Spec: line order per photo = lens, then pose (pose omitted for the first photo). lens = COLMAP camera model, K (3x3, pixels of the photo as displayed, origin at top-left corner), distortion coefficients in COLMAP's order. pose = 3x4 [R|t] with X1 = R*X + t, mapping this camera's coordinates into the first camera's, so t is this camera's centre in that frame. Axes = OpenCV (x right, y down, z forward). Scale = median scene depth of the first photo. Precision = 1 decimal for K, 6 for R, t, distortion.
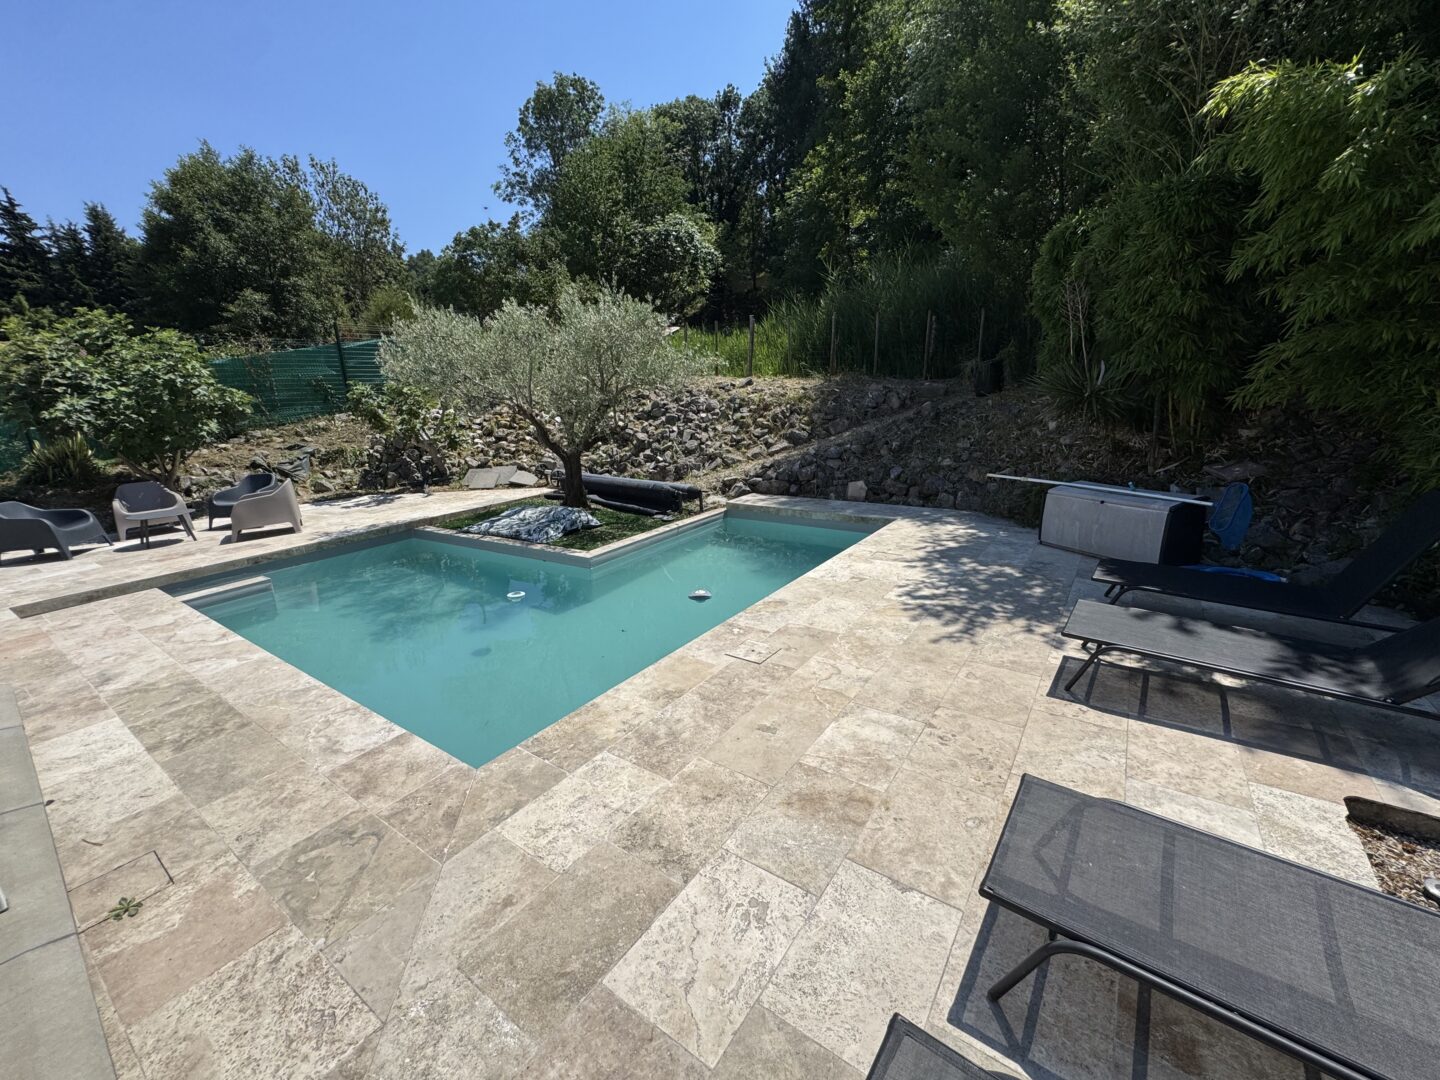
lens RADIAL K [[574.2, 0, 724.0], [0, 574.2, 548.0], [0, 0, 1]] dist [-0.003295, 0.000438]
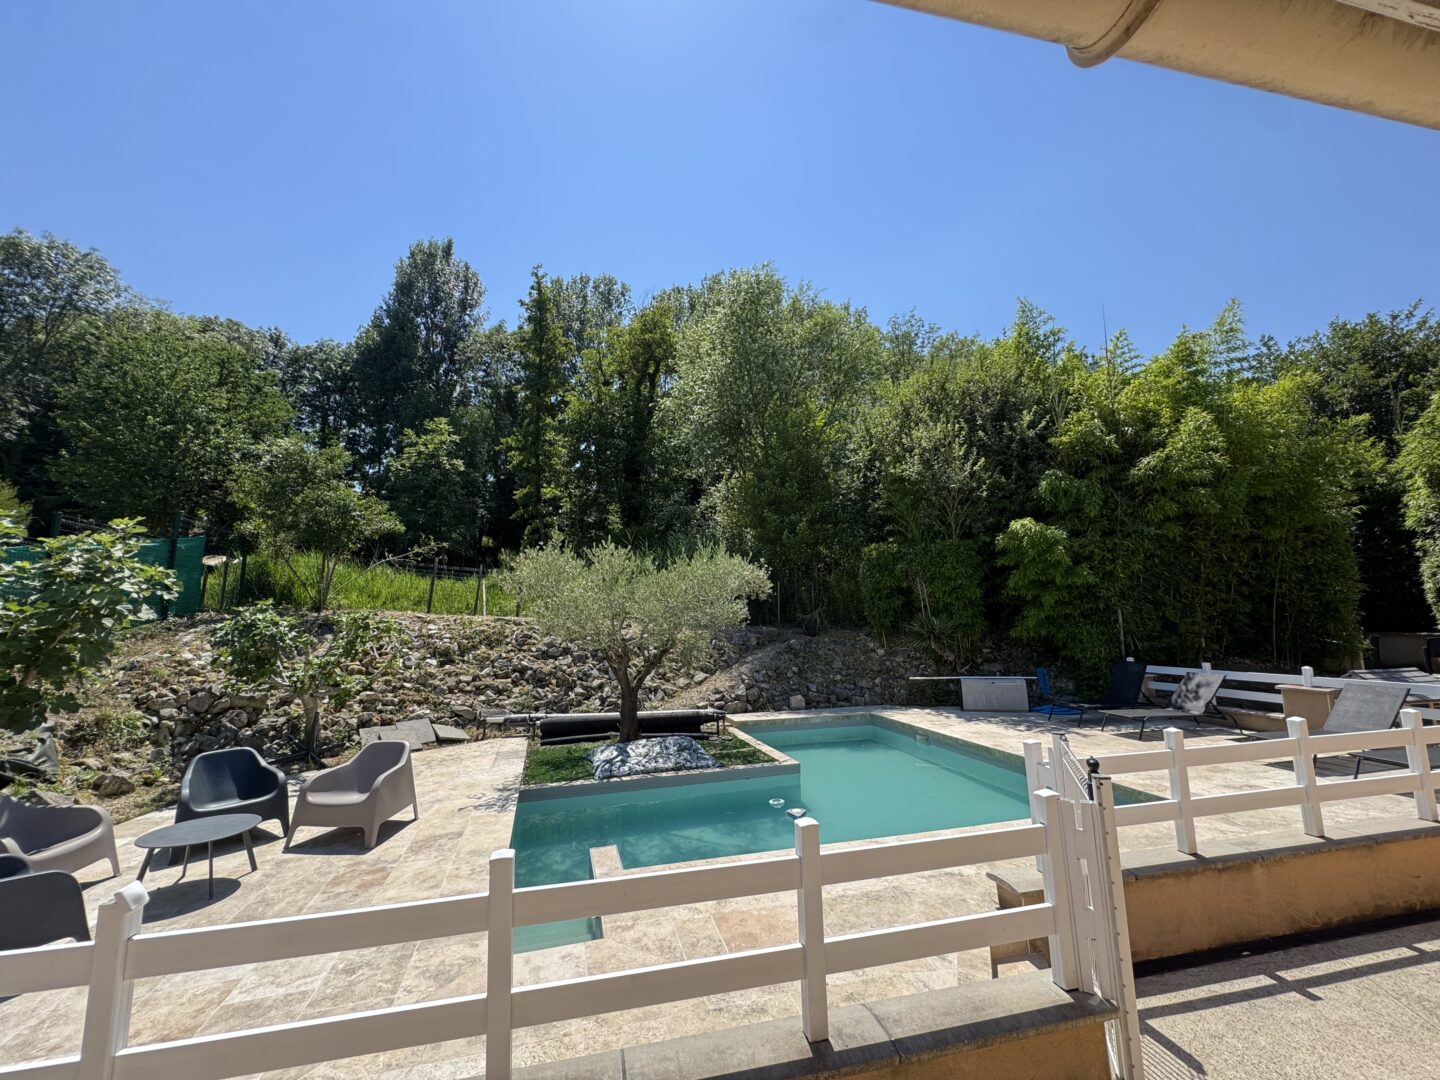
lens RADIAL K [[574.2, 0, 715.8], [0, 574.2, 537.2], [0, 0, 1]] dist [-0.003295, 0.000438]
pose [[0.659294, 0.135433, 0.739587, -1.961063], [0.196299, 0.918525, -0.343188, -0.057710], [-0.725809, 0.371442, 0.578993, 0.402781]]
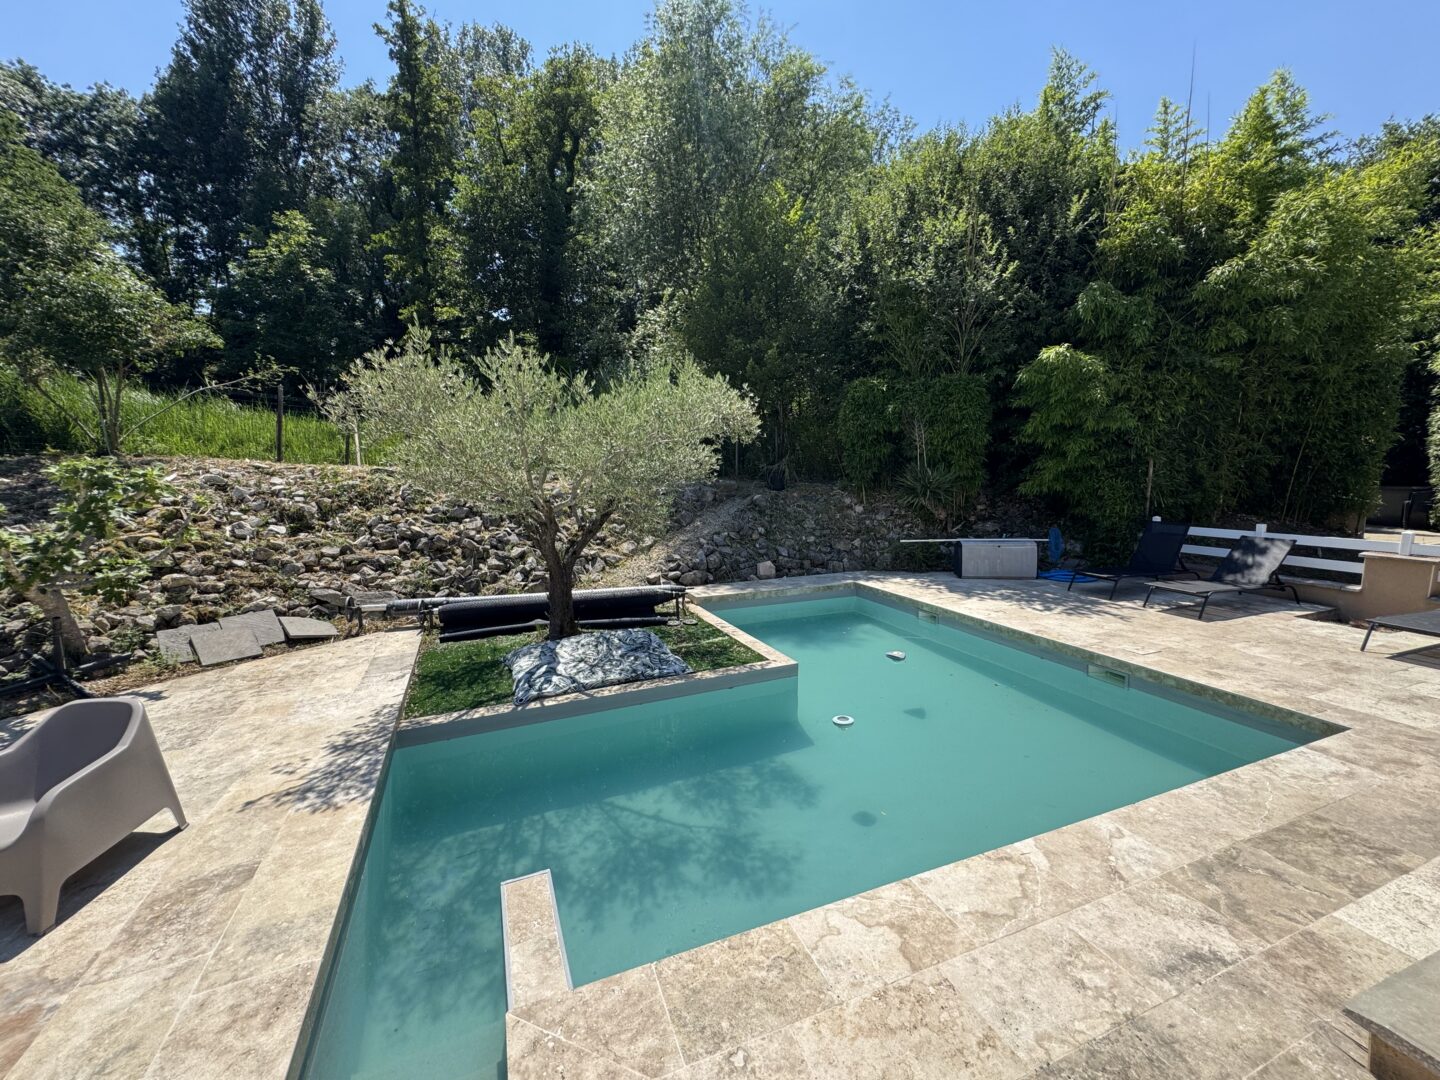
lens RADIAL K [[574.2, 0, 714.8], [0, 574.2, 547.6], [0, 0, 1]] dist [-0.003295, 0.000438]
pose [[0.566193, -0.080487, 0.820334, -1.553929], [0.217616, 0.974507, -0.054585, -0.207154], [-0.795028, 0.209423, 0.569274, 0.848851]]
